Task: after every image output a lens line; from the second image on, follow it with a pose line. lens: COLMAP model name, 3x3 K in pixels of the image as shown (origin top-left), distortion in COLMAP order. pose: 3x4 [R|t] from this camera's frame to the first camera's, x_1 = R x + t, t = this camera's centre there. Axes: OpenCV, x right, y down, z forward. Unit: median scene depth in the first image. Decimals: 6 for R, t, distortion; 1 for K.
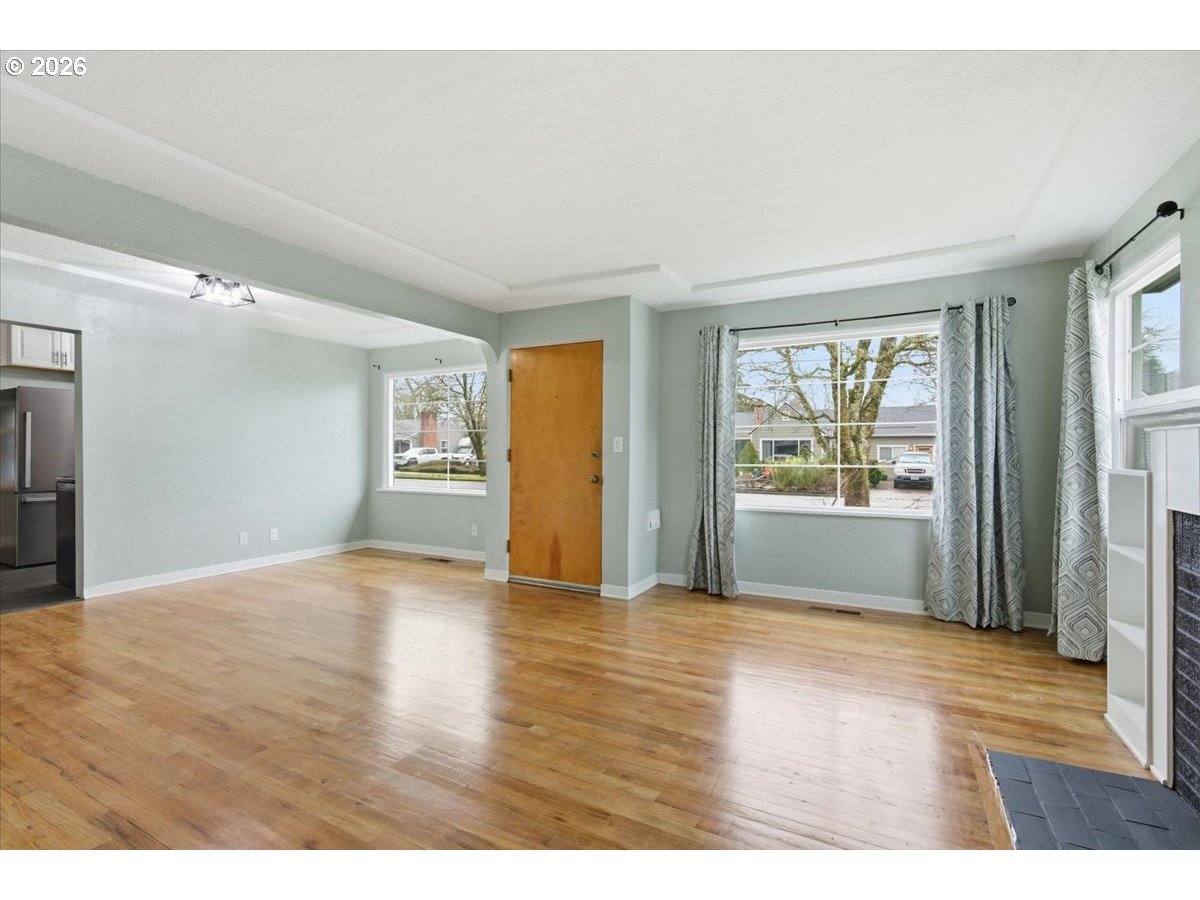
lens RADIAL K [[552.1, 0, 598.0], [0, 552.1, 448.2], [0, 0, 1]] dist [-0.003440, 0.000158]
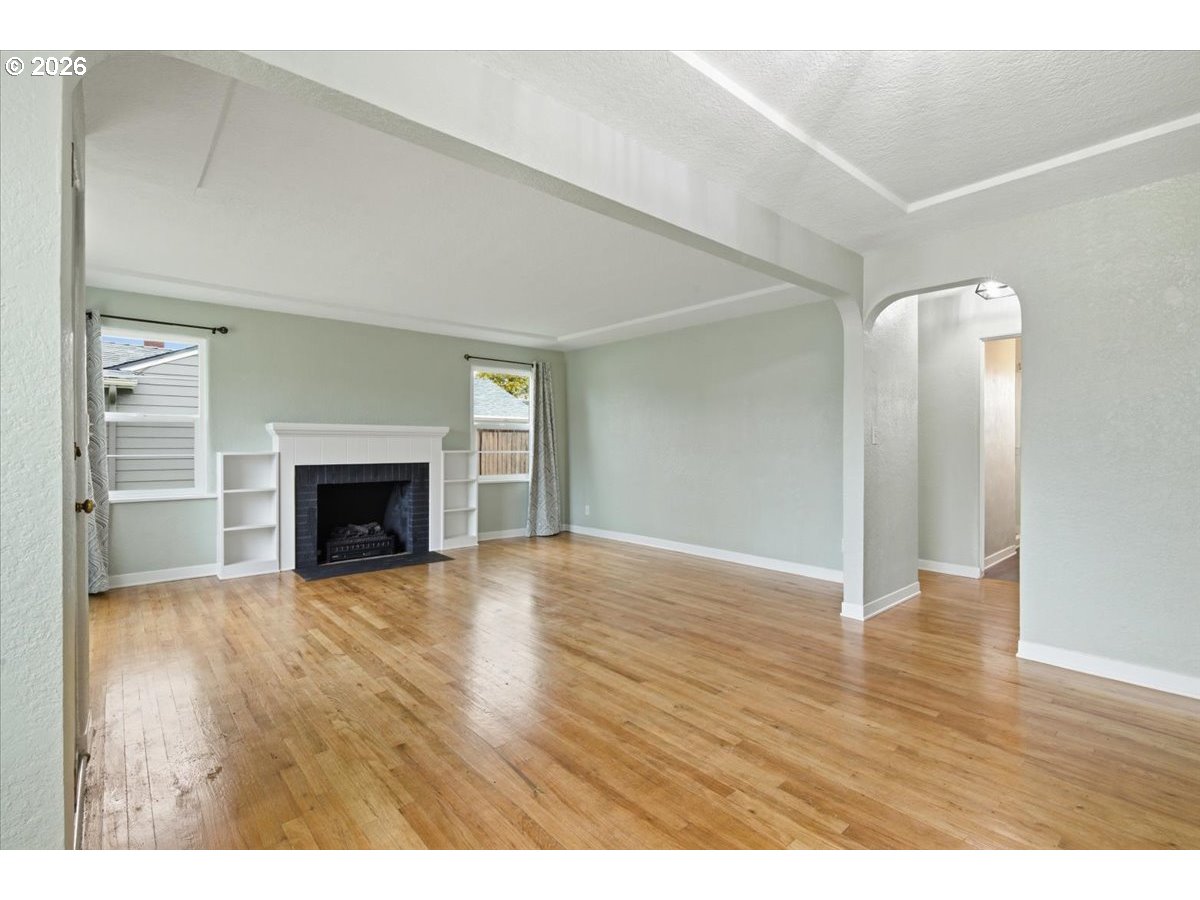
lens RADIAL K [[557.7, 0, 600.4], [0, 557.7, 442.8], [0, 0, 1]] dist [-0.003746, 0.000019]
pose [[-0.937810, -0.000103, 0.347150, -0.548435], [-0.003265, 0.999958, -0.008523, 0.008426], [-0.347135, -0.009127, -0.937771, 1.274422]]
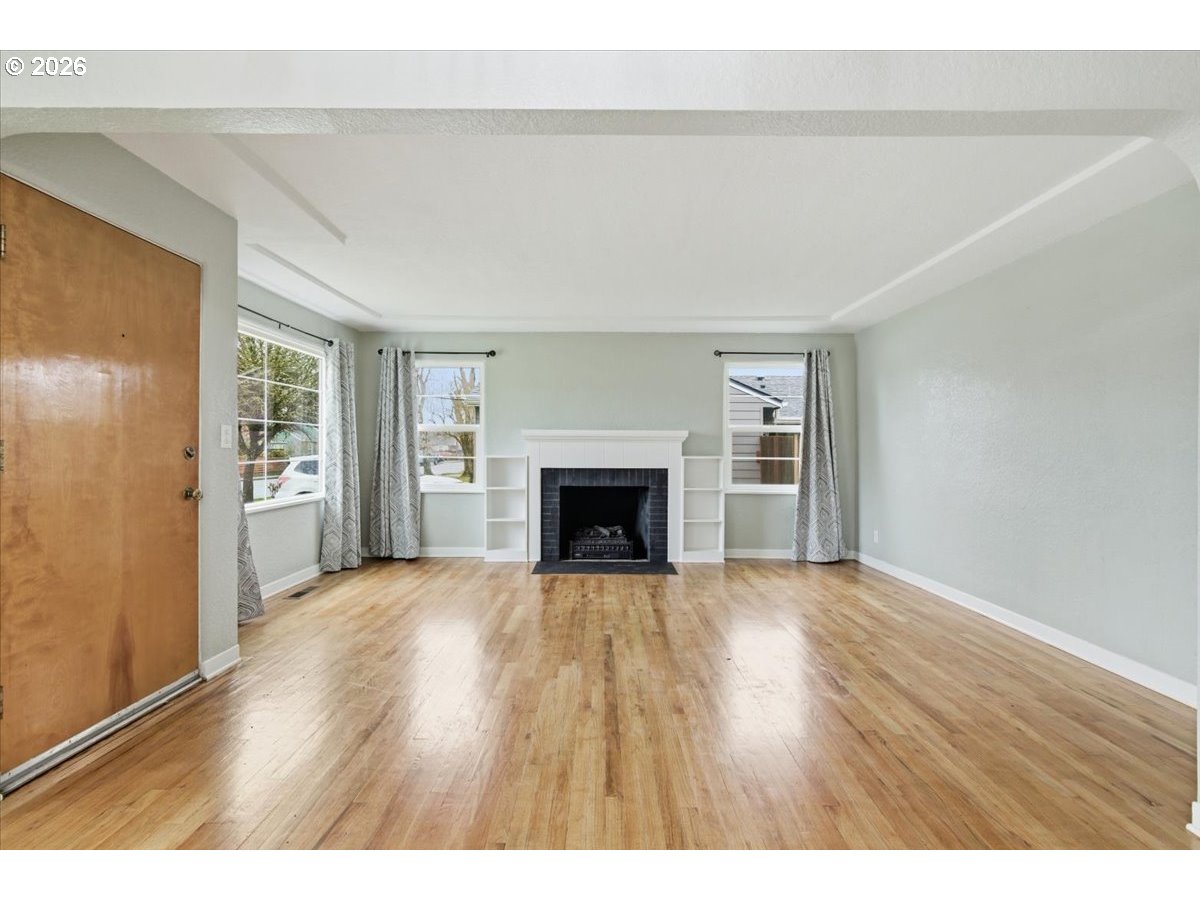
lens RADIAL K [[552.1, 0, 598.0], [0, 552.1, 448.2], [0, 0, 1]] dist [-0.003440, 0.000158]
pose [[-0.469686, -0.001304, 0.882832, -0.737802], [-0.009451, 0.999949, -0.003551, 0.005079], [-0.882783, -0.010011, -0.469675, 0.895351]]
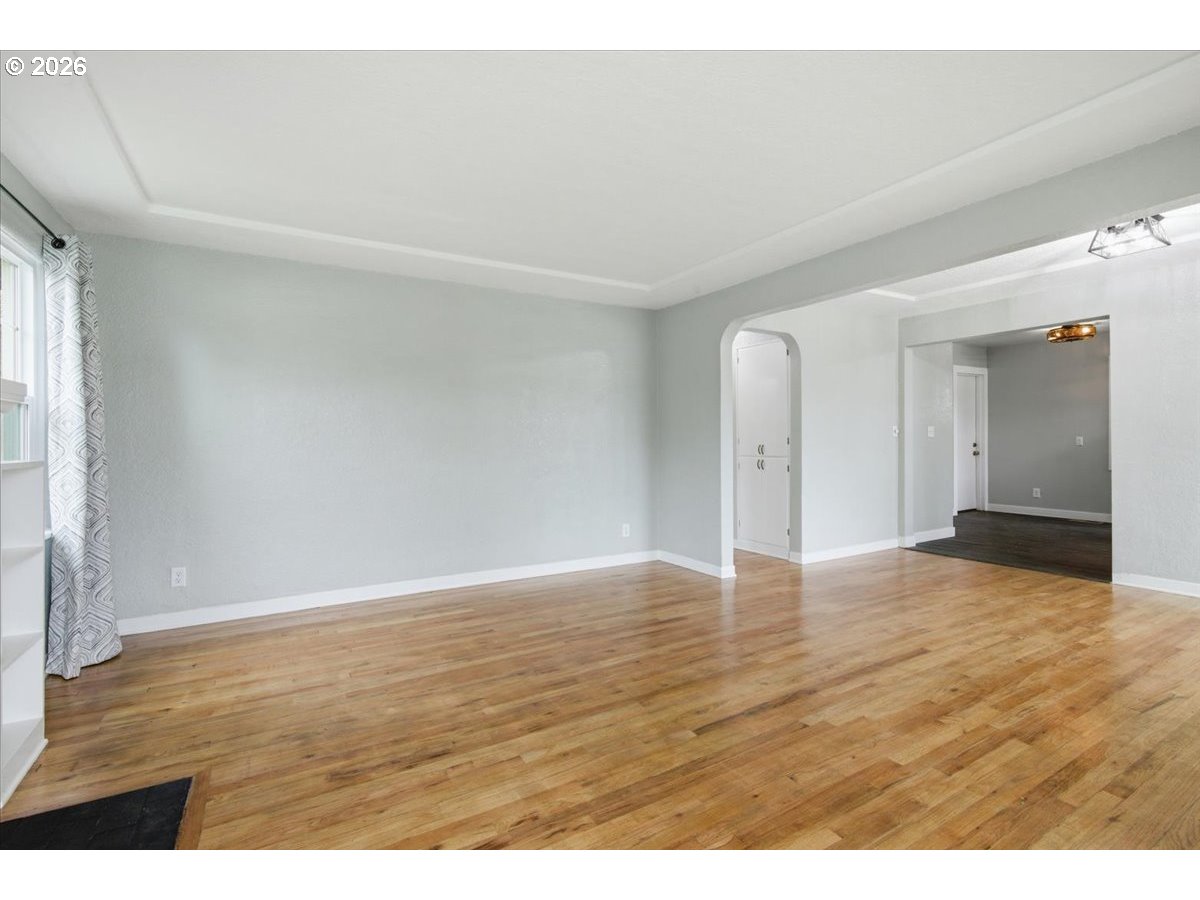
lens RADIAL K [[557.7, 0, 600.4], [0, 557.7, 442.8], [0, 0, 1]] dist [-0.003746, 0.000019]
pose [[-0.519486, 0.008510, -0.854437, 0.394626], [0.013196, 0.999911, 0.001936, 0.005805], [0.854377, -0.010269, -0.519552, 0.704628]]
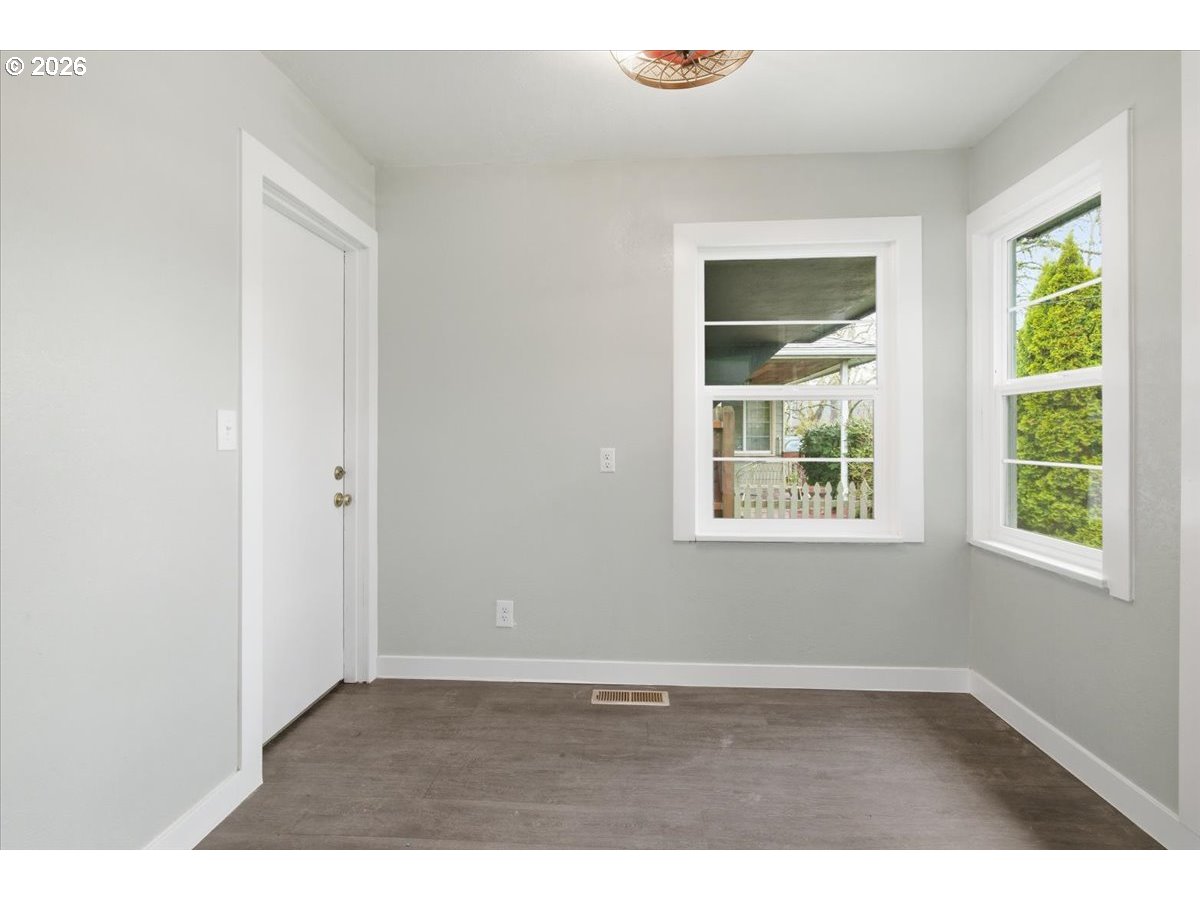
lens RADIAL K [[576.4, 0, 602.0], [0, 576.4, 435.9], [0, 0, 1]] dist [-0.001062, -0.000019]
pose [[0.418381, -0.003757, -0.908264, -1.239126], [0.009309, 0.999957, 0.000152, -0.002630], [0.908224, -0.008518, 0.418398, 0.806706]]
